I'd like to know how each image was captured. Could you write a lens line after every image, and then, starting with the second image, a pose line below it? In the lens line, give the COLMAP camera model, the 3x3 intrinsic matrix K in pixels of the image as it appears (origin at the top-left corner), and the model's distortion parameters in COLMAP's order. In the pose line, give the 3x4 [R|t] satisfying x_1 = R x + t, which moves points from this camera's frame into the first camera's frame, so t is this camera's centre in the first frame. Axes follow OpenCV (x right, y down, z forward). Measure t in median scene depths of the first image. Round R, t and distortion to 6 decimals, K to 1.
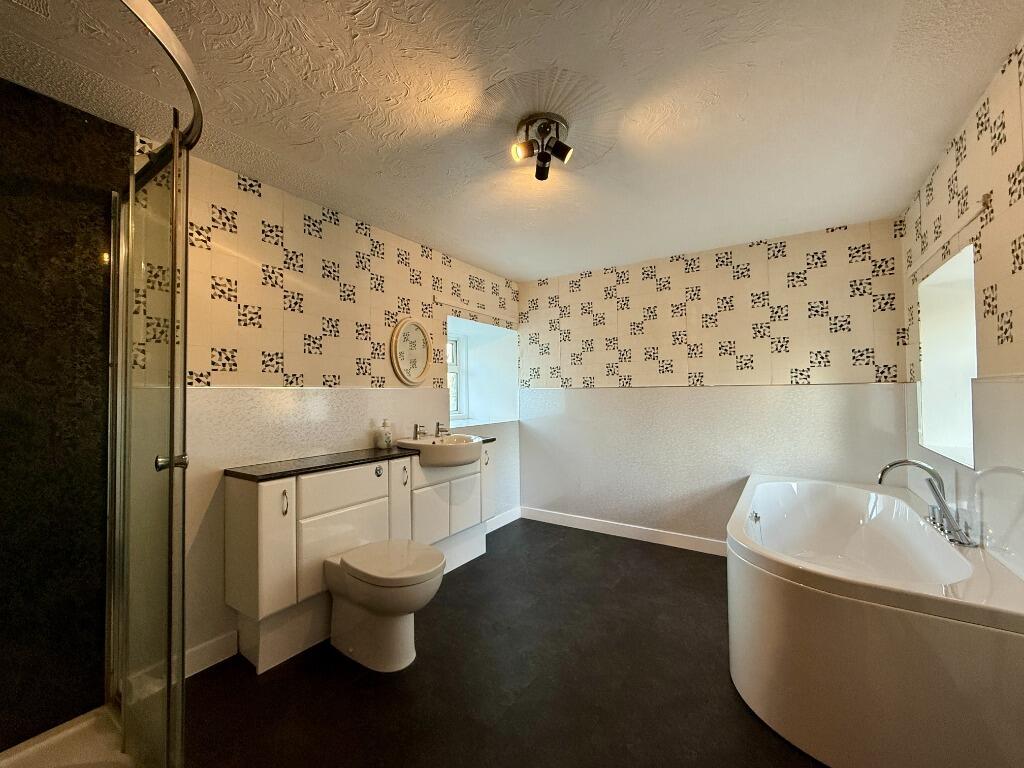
lens RADIAL K [[406.0, 0, 511.2], [0, 406.0, 381.4], [0, 0, 1]] dist [-0.000347, 0.000014]
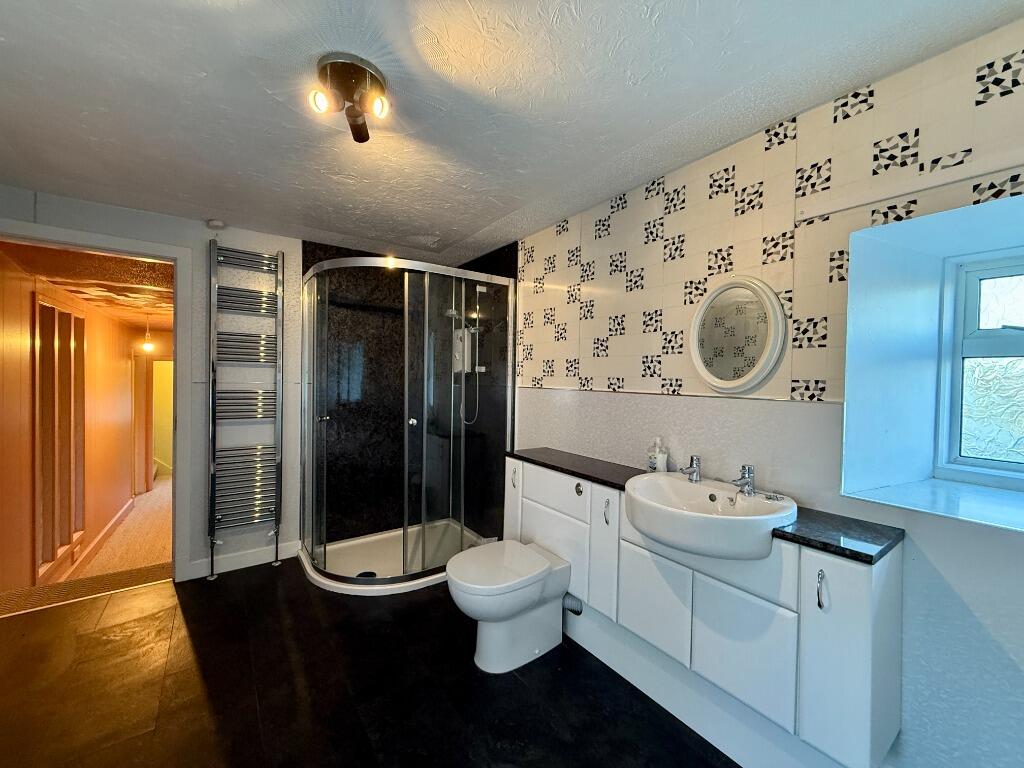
lens RADIAL K [[406.0, 0, 511.5], [0, 406.0, 385.6], [0, 0, 1]] dist [-0.000347, 0.000014]
pose [[-0.353023, 0.013106, -0.935523, 0.482943], [0.001143, 0.999907, 0.013577, -0.010143], [0.935614, 0.003724, -0.353005, 1.063652]]
